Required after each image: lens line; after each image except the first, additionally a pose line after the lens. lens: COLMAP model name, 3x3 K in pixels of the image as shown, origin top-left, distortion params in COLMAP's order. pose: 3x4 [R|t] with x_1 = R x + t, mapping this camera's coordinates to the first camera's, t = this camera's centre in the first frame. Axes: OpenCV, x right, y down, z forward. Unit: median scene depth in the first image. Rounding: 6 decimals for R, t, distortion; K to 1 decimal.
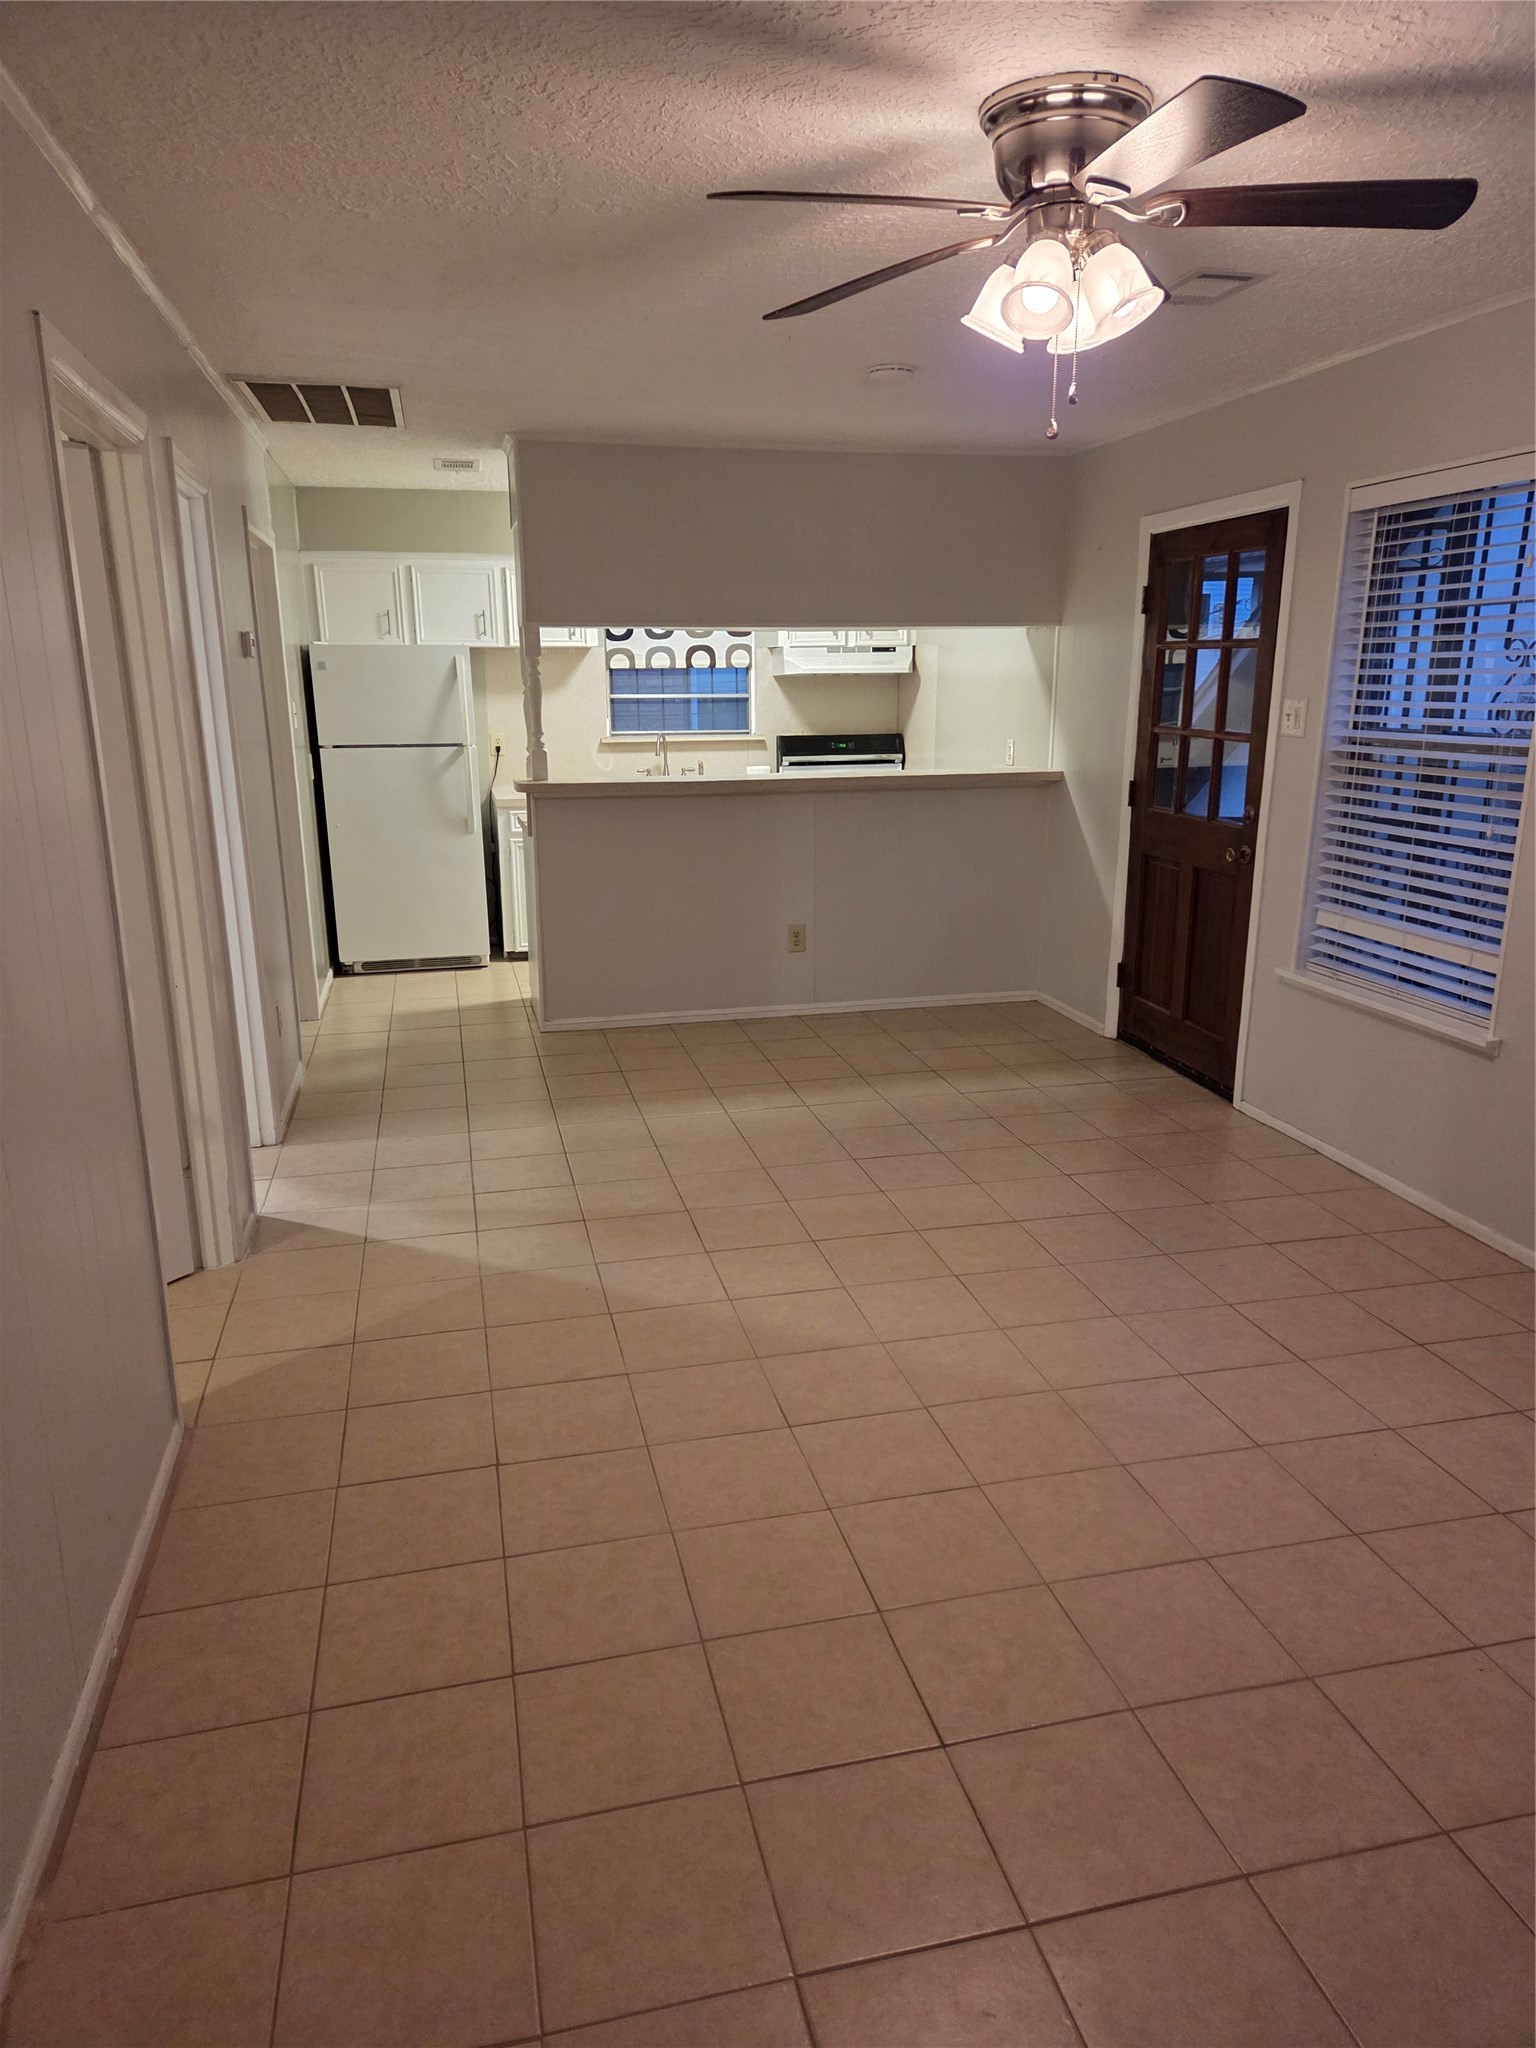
lens RADIAL K [[1400.9, 0, 759.9], [0, 1400.9, 1032.7], [0, 0, 1]] dist [0.061477, -0.048824]
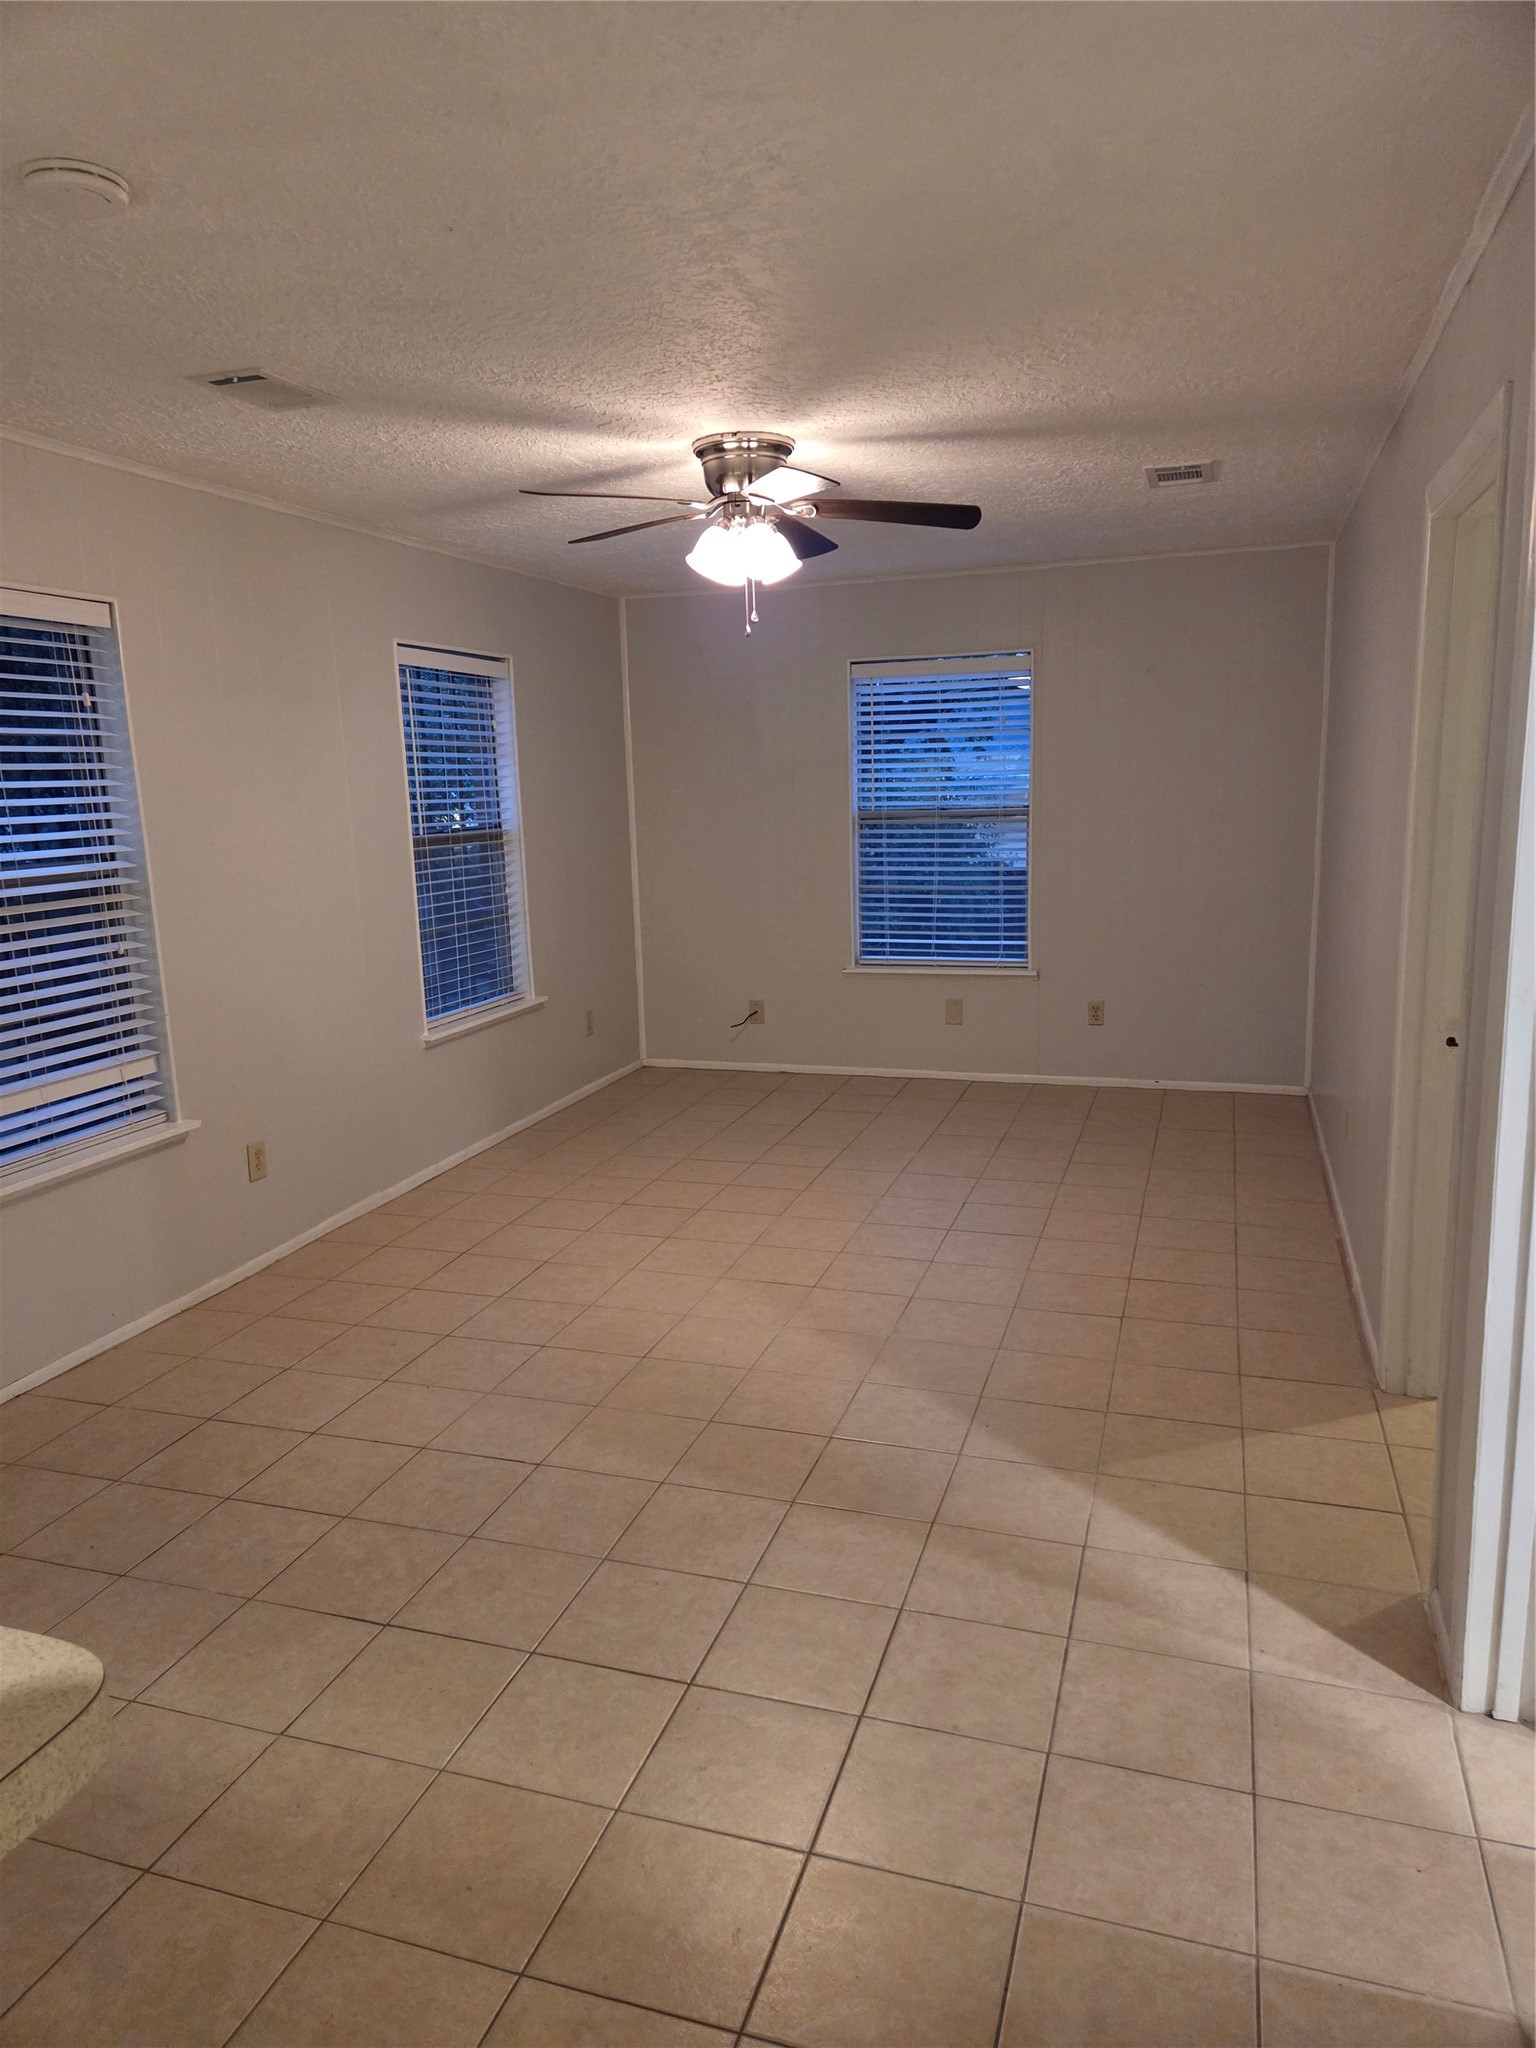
lens RADIAL K [[1400.9, 0, 757.3], [0, 1400.9, 1021.3], [0, 0, 1]] dist [0.061477, -0.048824]
pose [[-0.857994, -0.058646, 0.510301, -0.418909], [0.159695, 0.913774, 0.373516, -0.400081], [-0.488205, 0.401967, -0.774647, 1.568036]]
